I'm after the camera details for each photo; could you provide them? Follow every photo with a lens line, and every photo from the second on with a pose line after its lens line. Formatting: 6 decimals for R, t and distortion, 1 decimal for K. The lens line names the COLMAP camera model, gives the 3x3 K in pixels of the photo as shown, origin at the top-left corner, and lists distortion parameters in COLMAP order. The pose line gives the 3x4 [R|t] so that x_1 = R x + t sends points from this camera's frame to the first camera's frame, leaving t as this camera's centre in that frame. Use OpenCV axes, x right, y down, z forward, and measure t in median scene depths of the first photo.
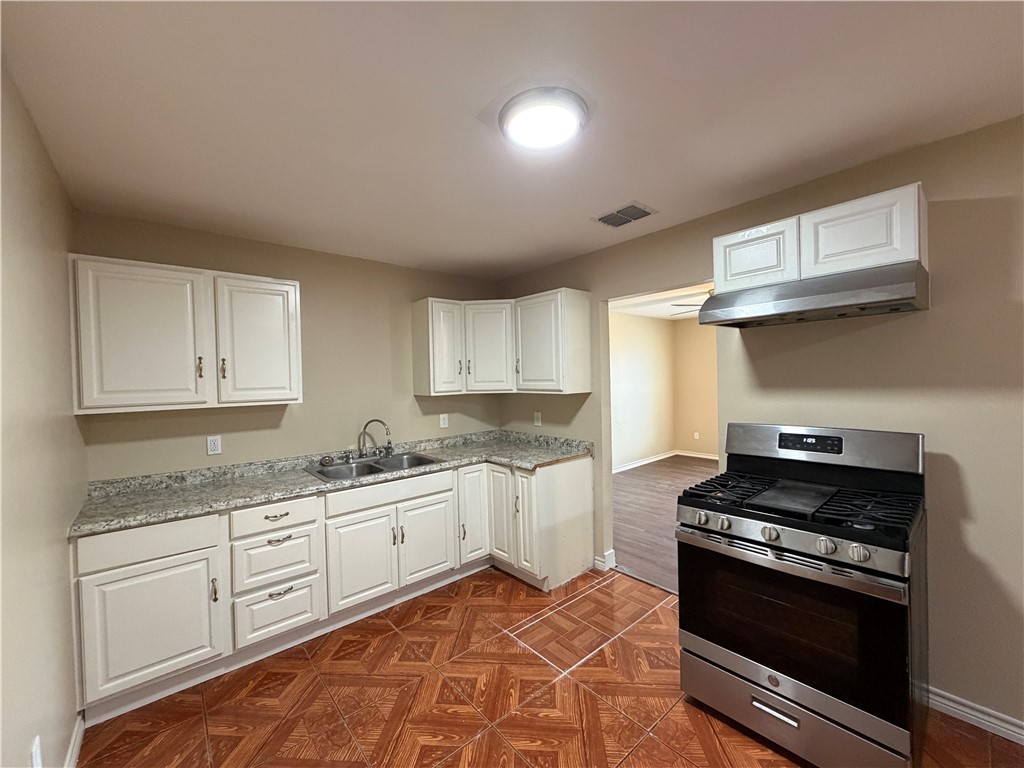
lens RADIAL K [[404.4, 0, 511.2], [0, 404.4, 383.5], [0, 0, 1]] dist [-0.000912, -0.000781]
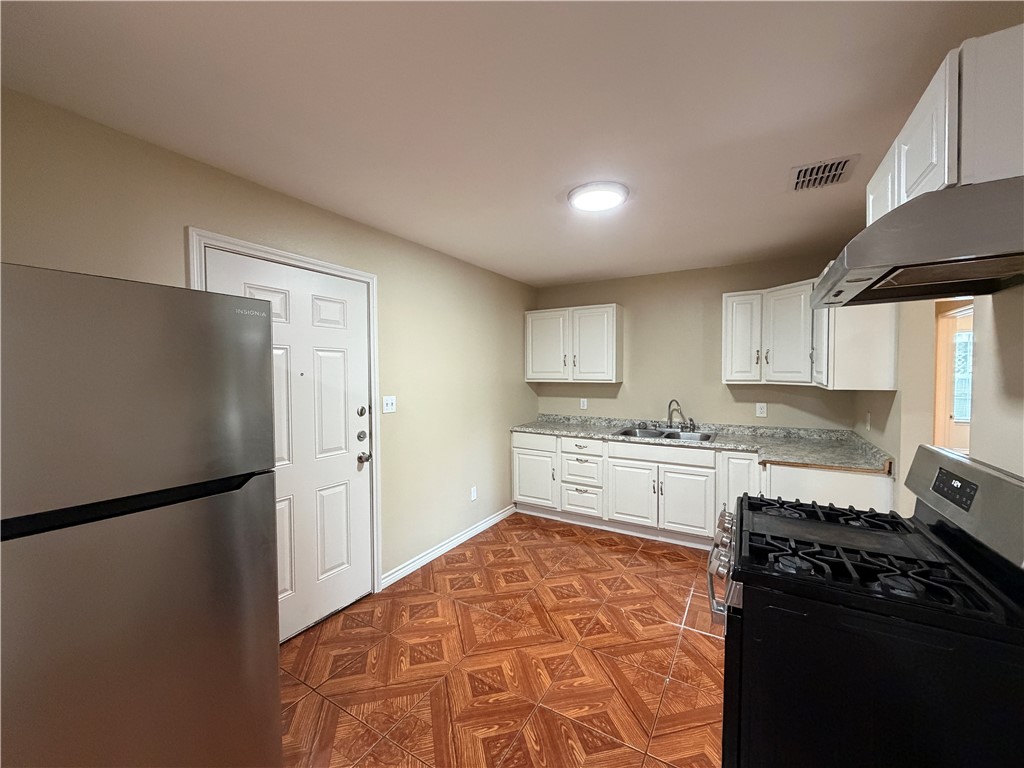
lens RADIAL K [[404.4, 0, 513.9], [0, 404.4, 382.4], [0, 0, 1]] dist [-0.000912, -0.000781]
pose [[0.328540, 0.050348, -0.943147, 0.835126], [-0.013222, 0.998725, 0.048710, -0.023979], [0.944398, -0.003533, 0.328787, 0.135534]]
